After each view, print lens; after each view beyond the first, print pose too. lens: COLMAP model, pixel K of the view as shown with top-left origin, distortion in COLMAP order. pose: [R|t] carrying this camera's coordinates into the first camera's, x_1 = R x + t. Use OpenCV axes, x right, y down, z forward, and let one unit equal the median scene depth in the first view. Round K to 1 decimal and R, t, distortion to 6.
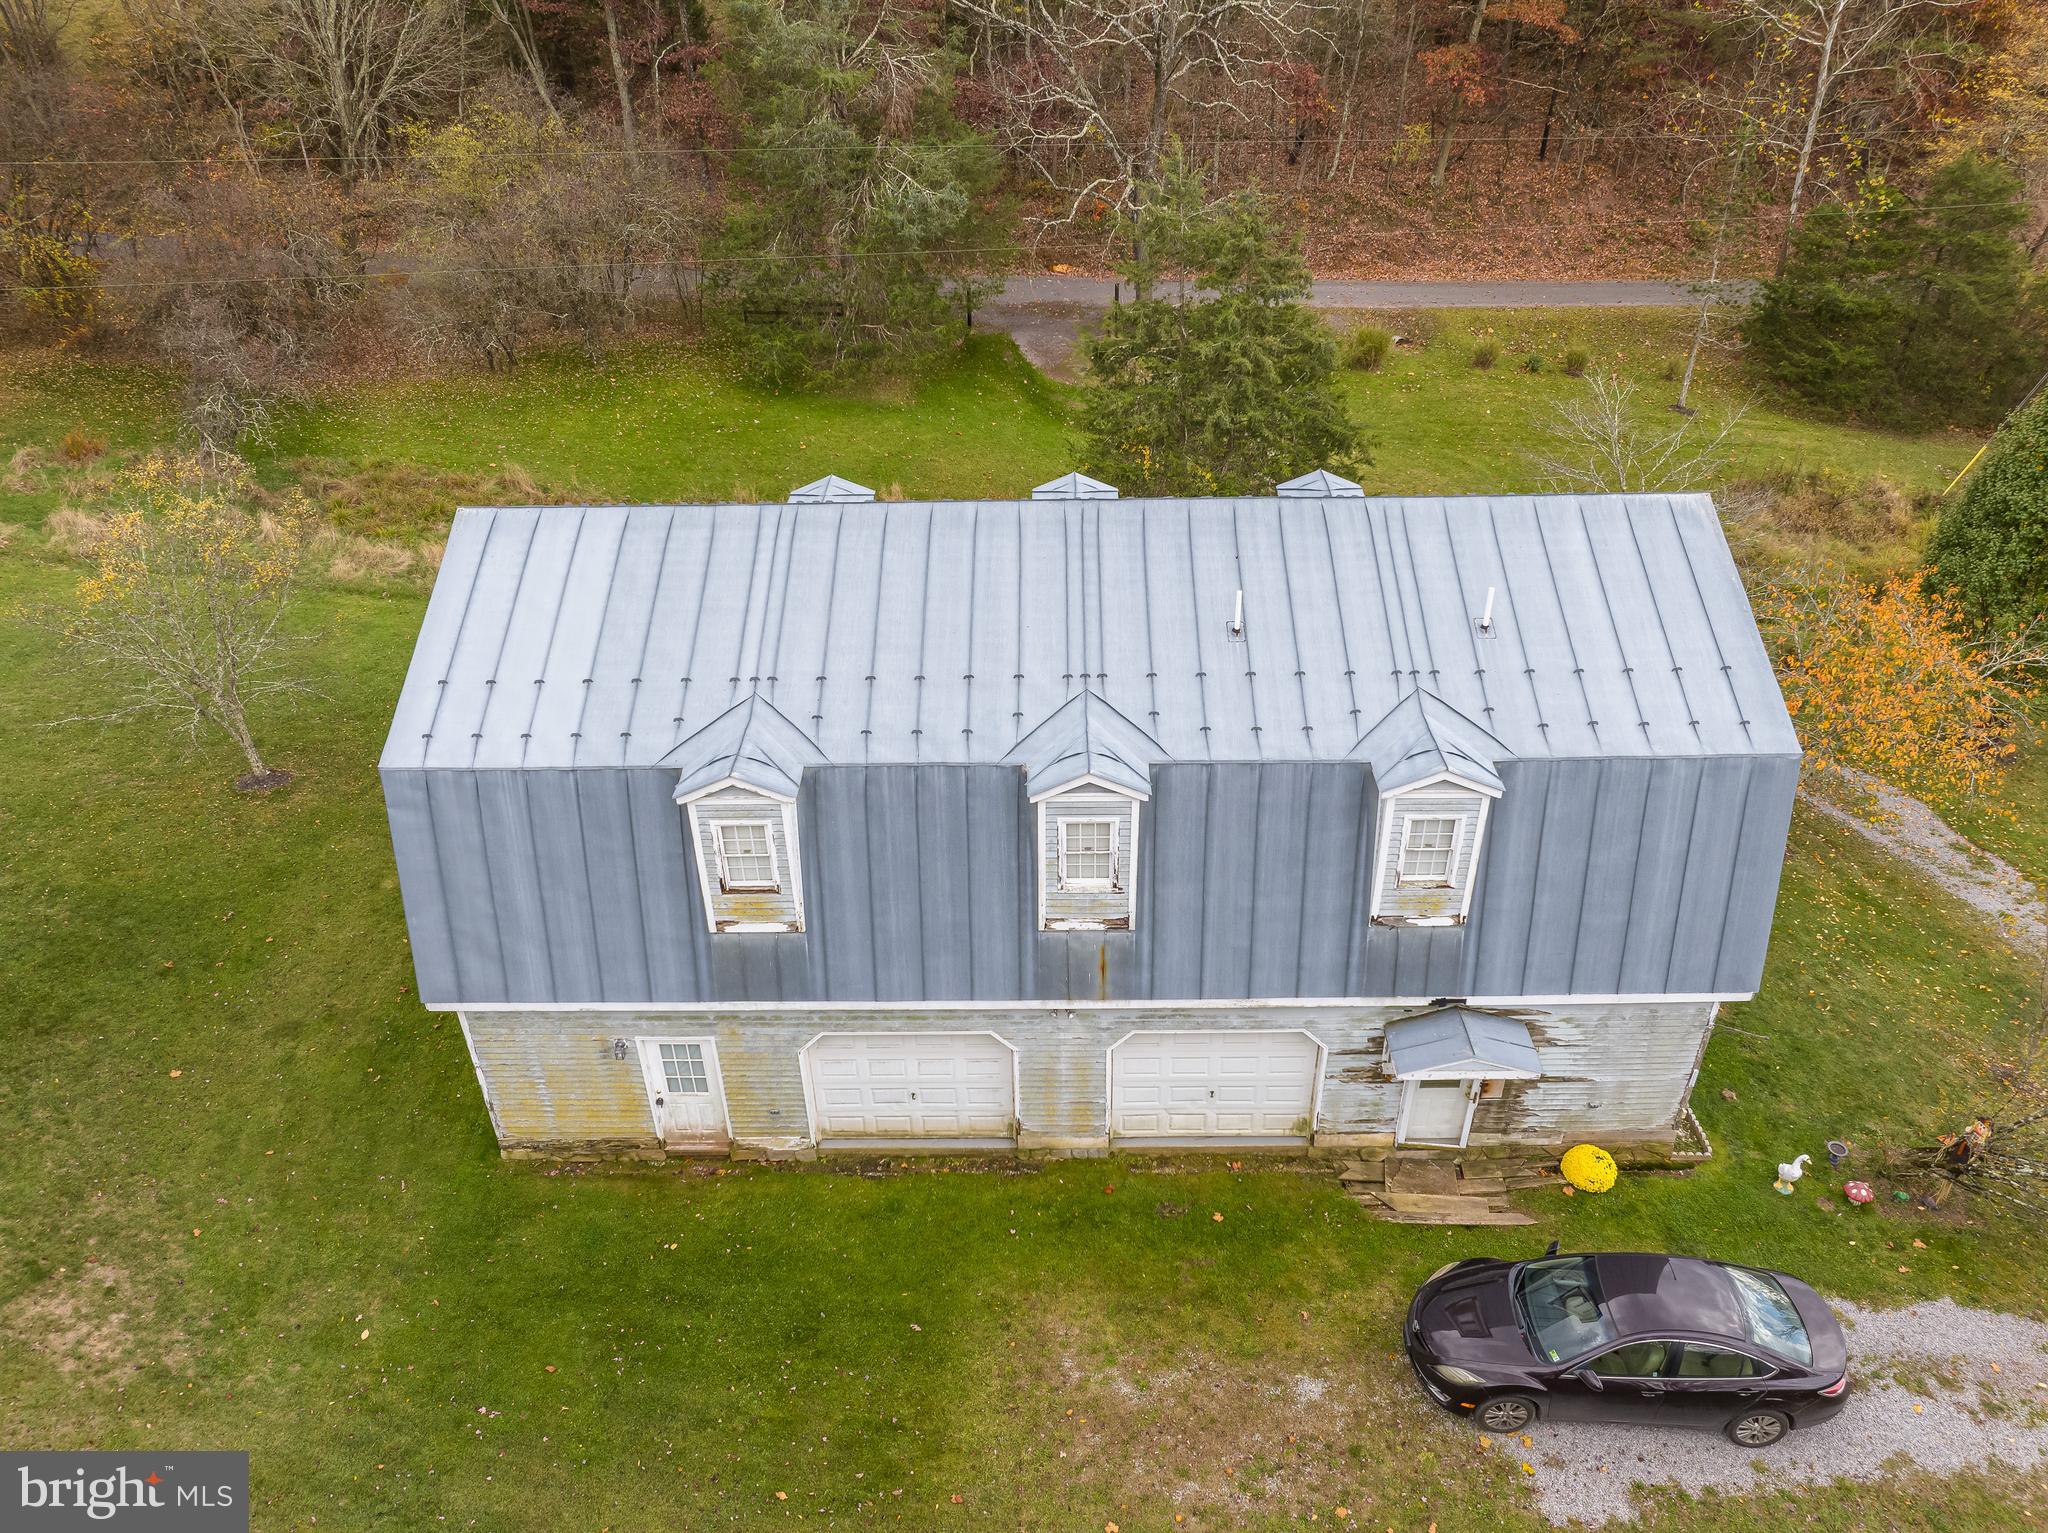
lens RADIAL K [[1497.8, 0, 1054.4], [0, 1497.8, 731.8], [0, 0, 1]] dist [-0.081545, 0.062809]
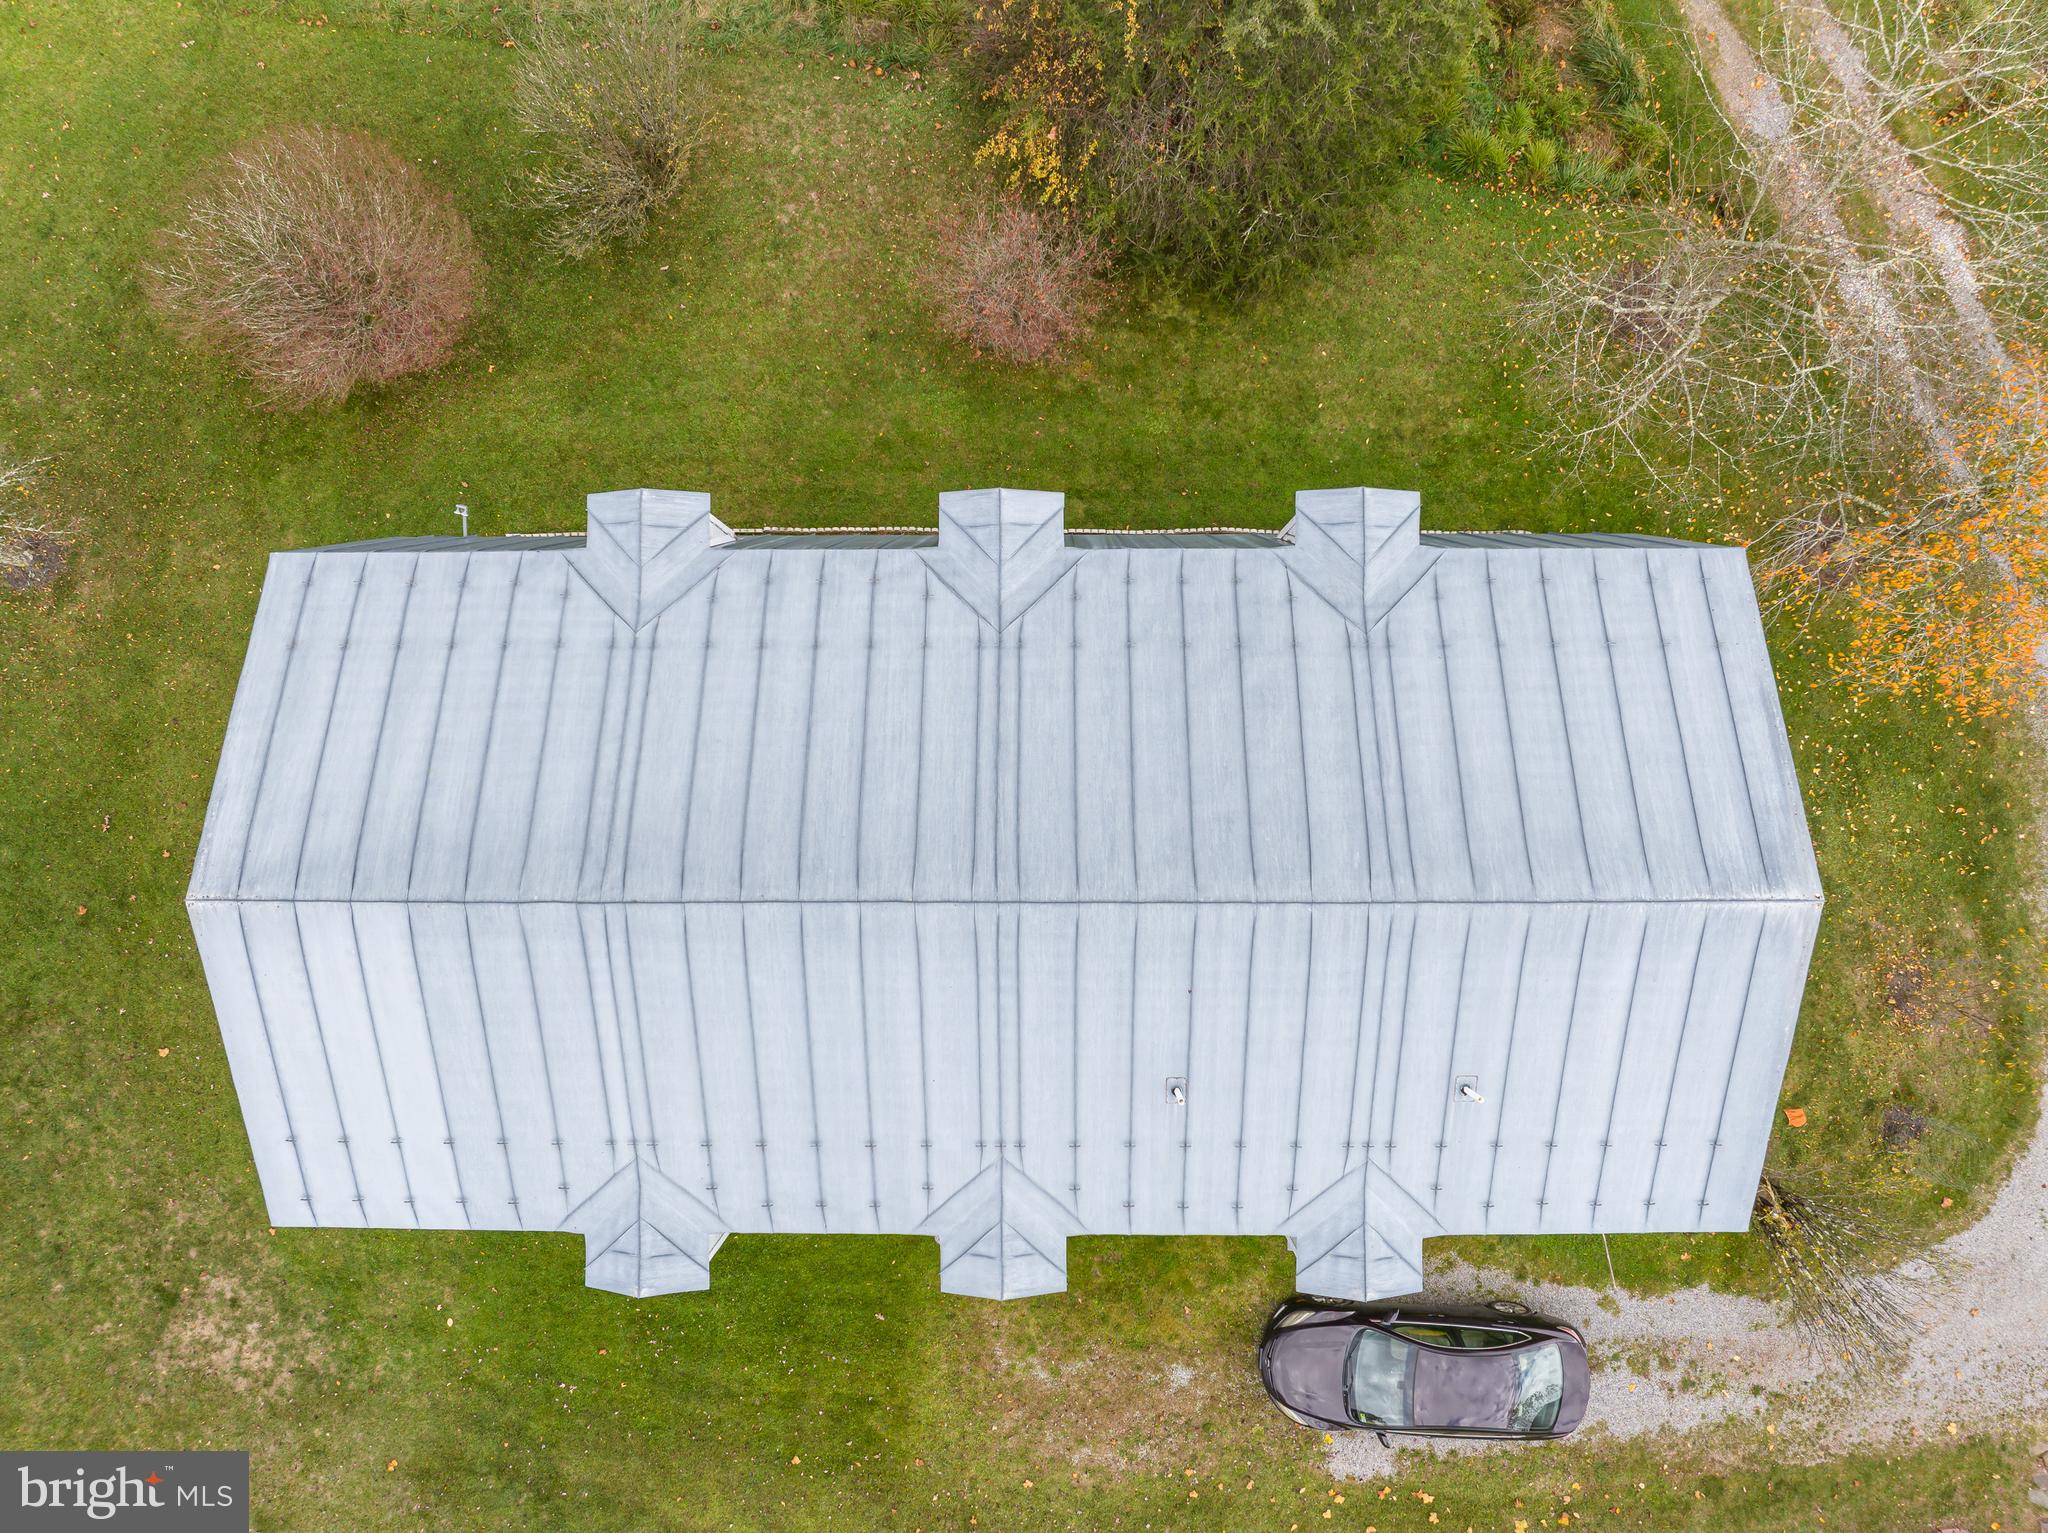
lens RADIAL K [[1497.8, 0, 1054.4], [0, 1497.8, 731.8], [0, 0, 1]] dist [-0.081545, 0.062809]
pose [[0.999983, 0.003479, 0.004595, 0.049661], [-0.005740, 0.530466, 0.847687, -0.960424], [0.000511, -0.847699, 0.530477, 0.765256]]
